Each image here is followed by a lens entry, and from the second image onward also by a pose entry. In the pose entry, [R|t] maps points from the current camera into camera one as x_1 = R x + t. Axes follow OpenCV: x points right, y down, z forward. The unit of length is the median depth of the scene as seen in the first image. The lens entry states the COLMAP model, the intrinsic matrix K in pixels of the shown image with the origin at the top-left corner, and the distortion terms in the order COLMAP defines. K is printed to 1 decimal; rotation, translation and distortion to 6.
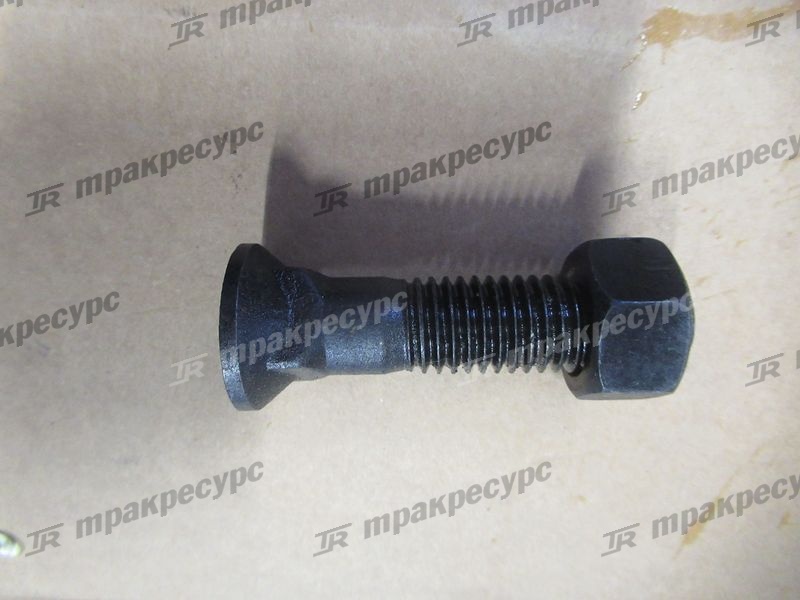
lens RADIAL K [[549.9, 0, 398.1], [0, 549.9, 277.0], [0, 0, 1]] dist [0.002697, -0.002543]
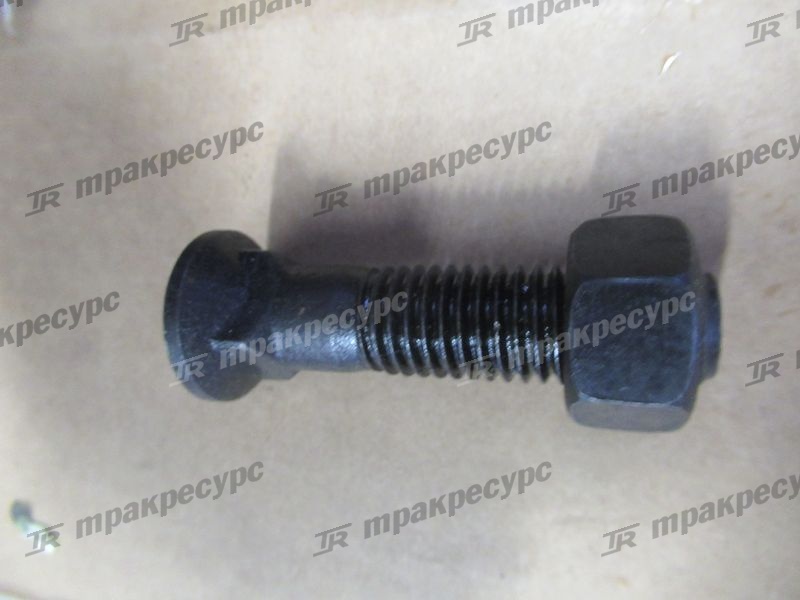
lens RADIAL K [[549.9, 0, 398.1], [0, 549.9, 277.0], [0, 0, 1]] dist [0.002697, -0.002543]
pose [[1.000000, -0.000049, 0.000847, -0.524187], [0.000049, 1.000000, 0.000387, -0.000212], [-0.000847, -0.000387, 1.000000, 0.000178]]
